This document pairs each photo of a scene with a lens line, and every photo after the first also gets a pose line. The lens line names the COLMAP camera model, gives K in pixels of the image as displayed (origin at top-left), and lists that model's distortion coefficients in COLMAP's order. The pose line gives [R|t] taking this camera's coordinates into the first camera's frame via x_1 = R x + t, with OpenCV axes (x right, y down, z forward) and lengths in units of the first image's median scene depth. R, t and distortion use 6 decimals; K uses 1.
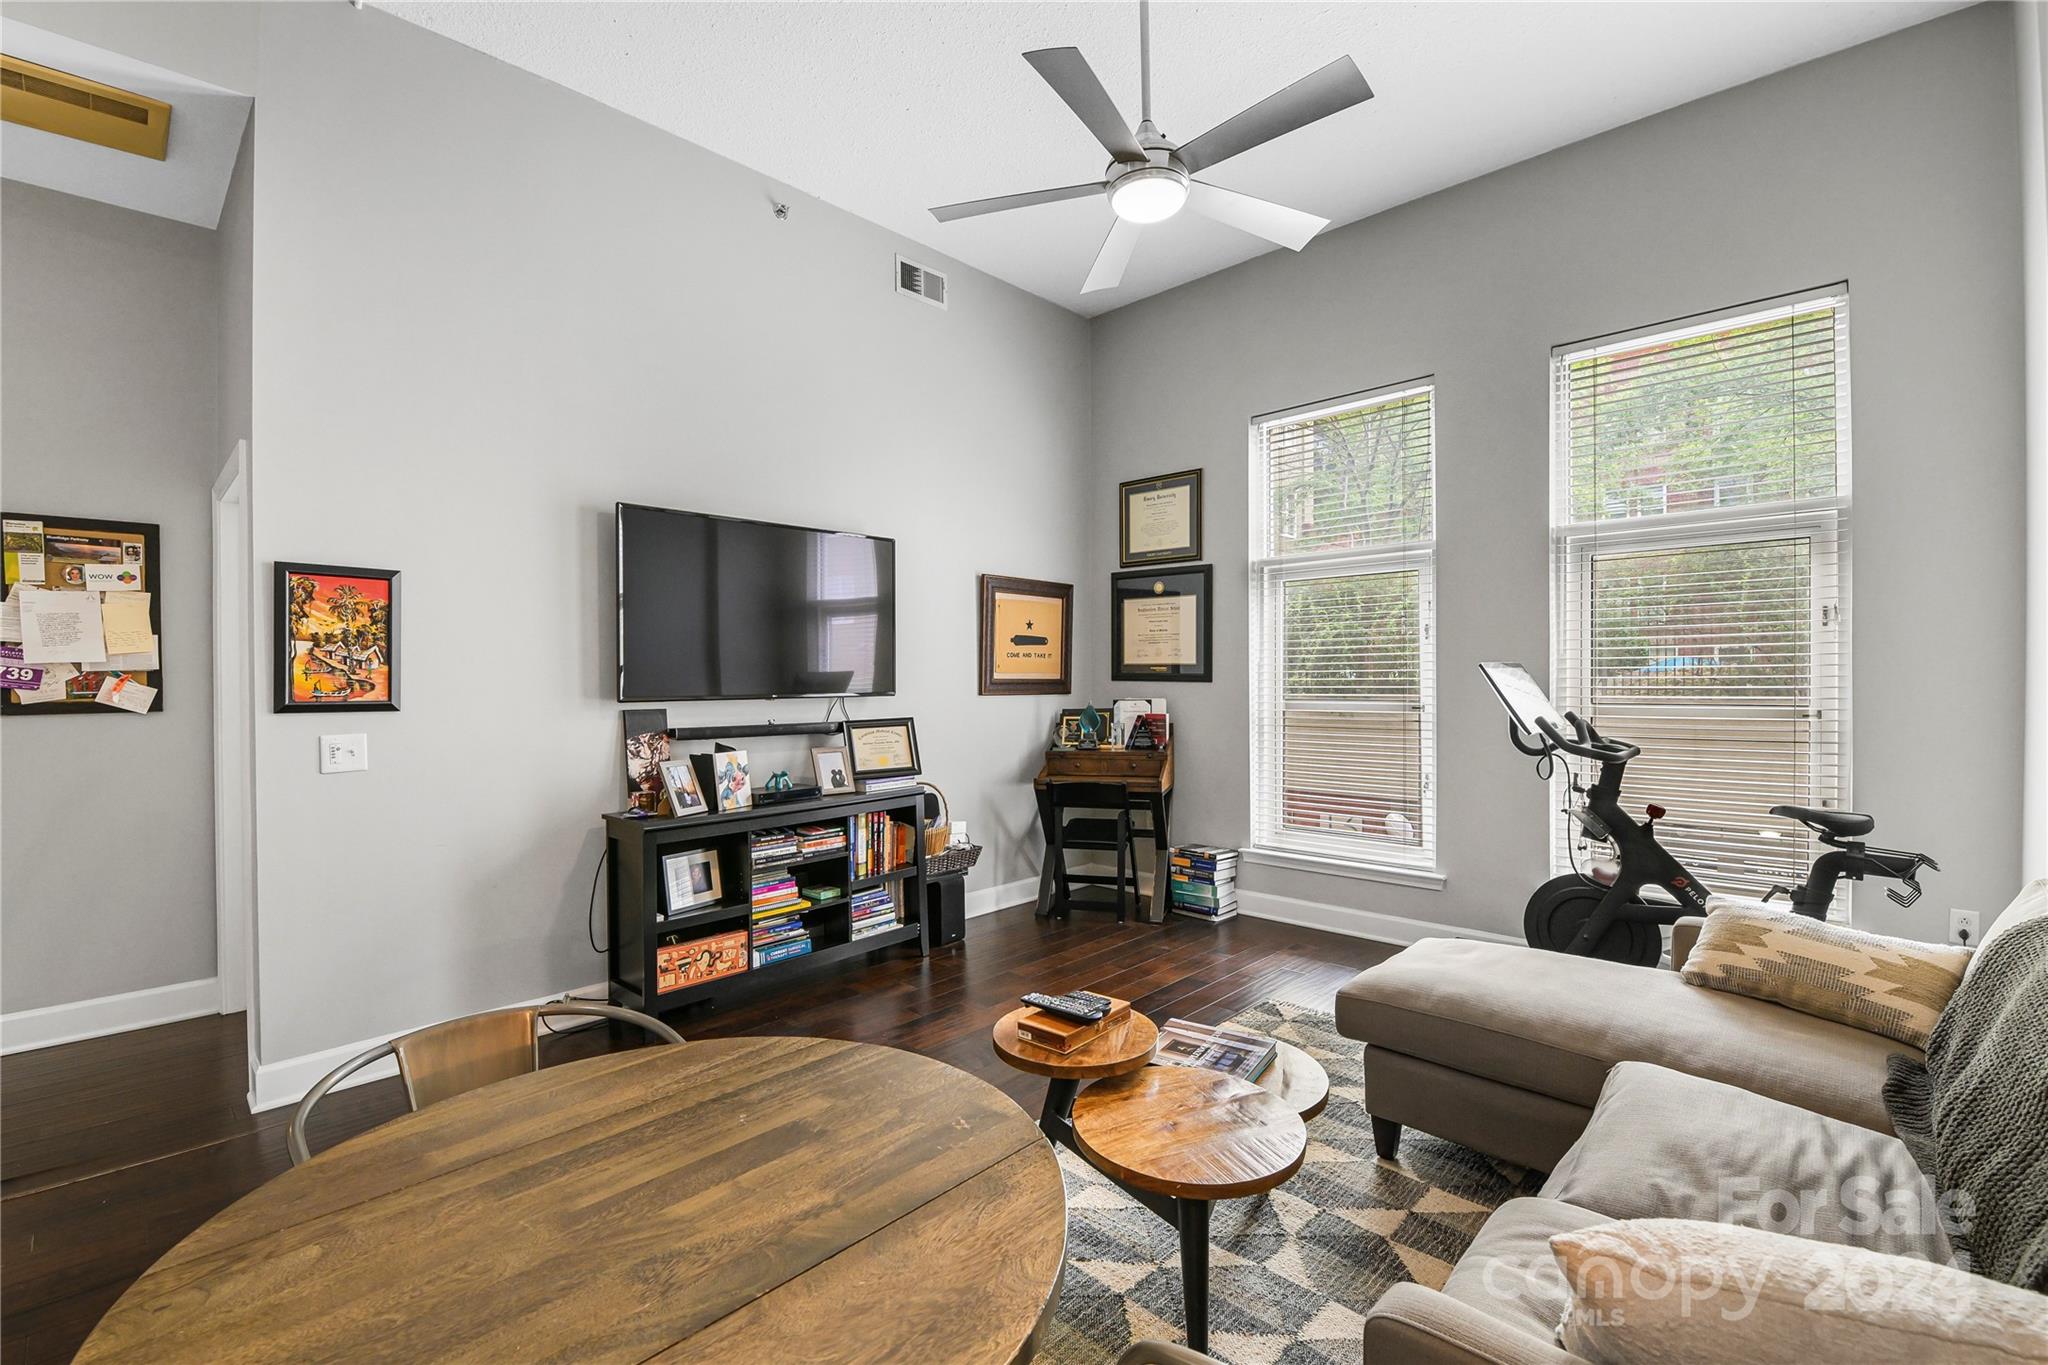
lens RADIAL K [[890.7, 0, 1023.7], [0, 890.7, 681.8], [0, 0, 1]] dist [-0.001626, -0.015000]
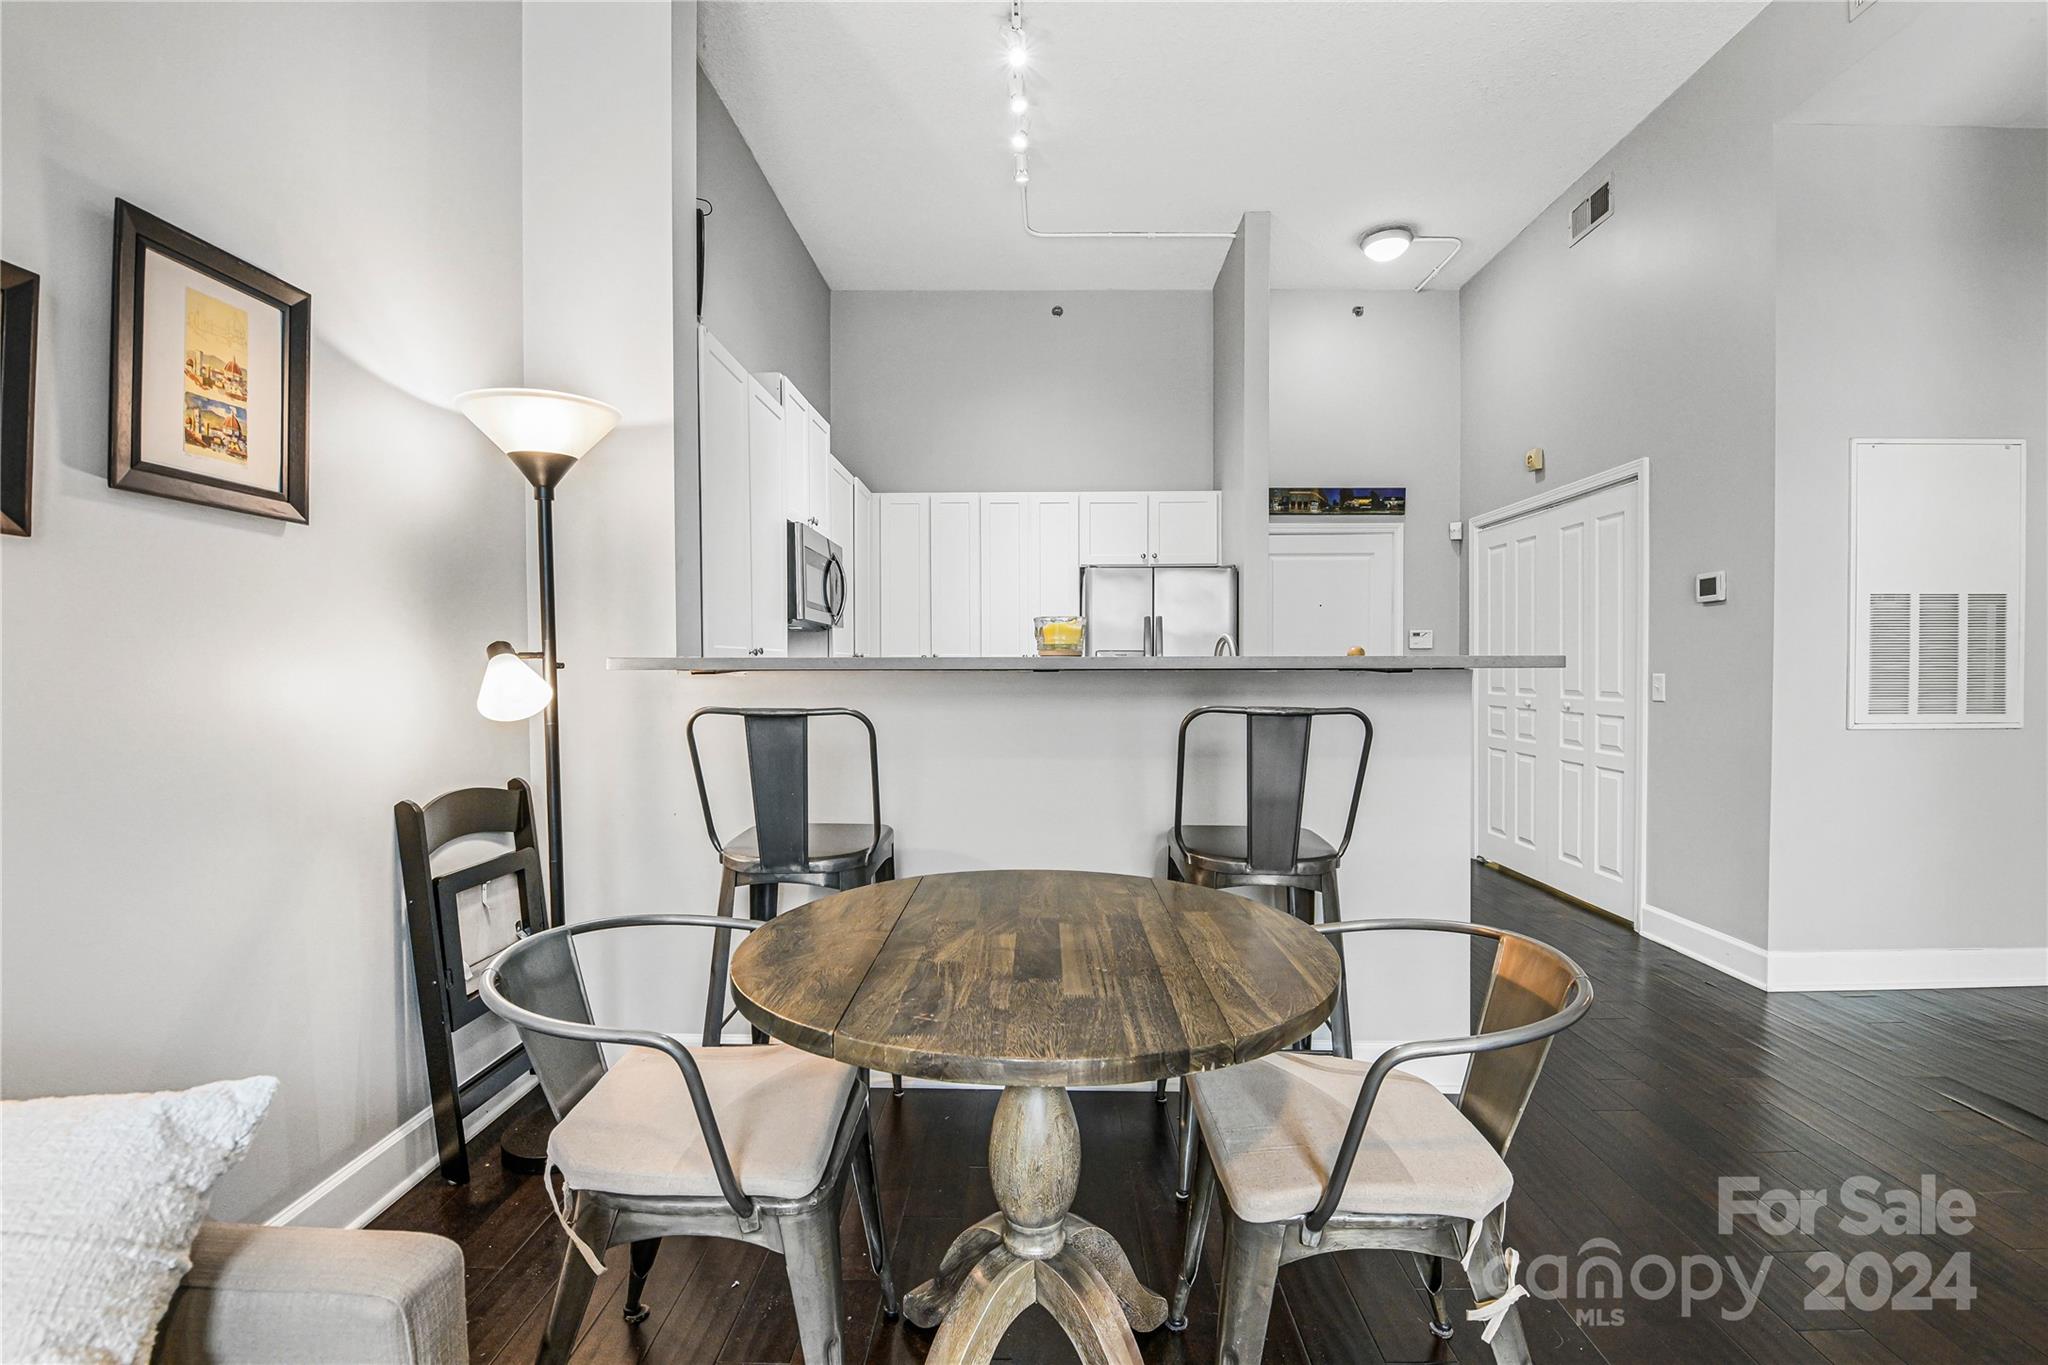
lens RADIAL K [[889.0, 0, 1032.4], [0, 889.0, 683.7], [0, 0, 1]] dist [-0.000438, -0.010602]
pose [[-0.732961, 0.021295, -0.679937, 0.146886], [0.005135, 0.999655, 0.025773, 0.036074], [0.680251, 0.015399, -0.732817, 0.538007]]
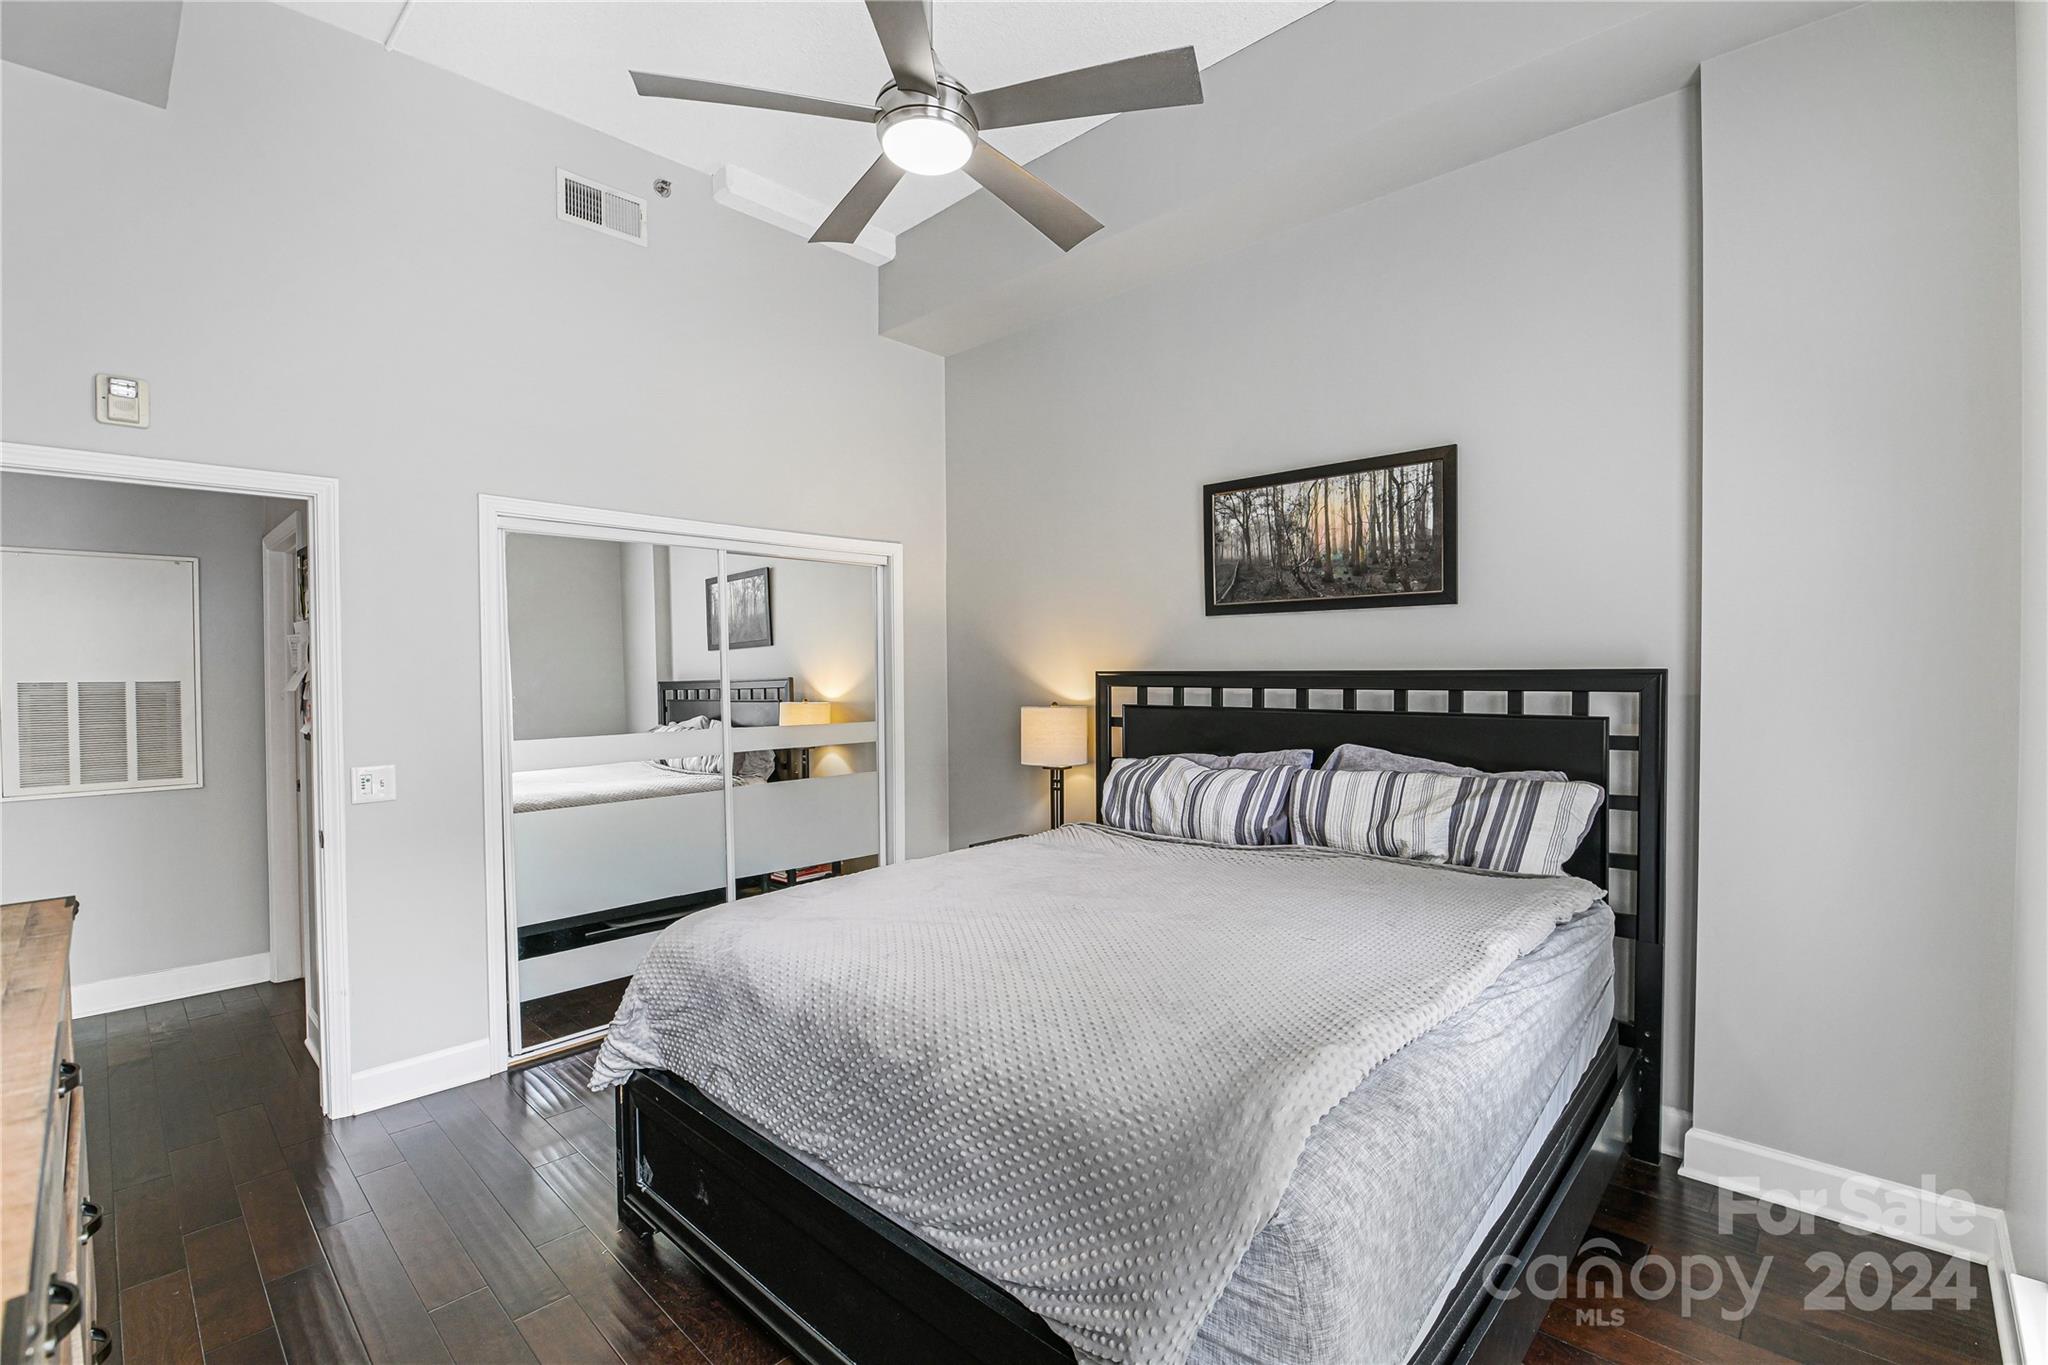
lens RADIAL K [[912.4, 0, 1051.1], [0, 912.4, 686.0], [0, 0, 1]] dist [-0.006397, -0.000565]
pose [[0.001896, 0.023782, -0.999715, -0.029256], [-0.000144, 0.999717, 0.023782, -0.047248], [0.999998, 0.000099, 0.001898, 1.636699]]
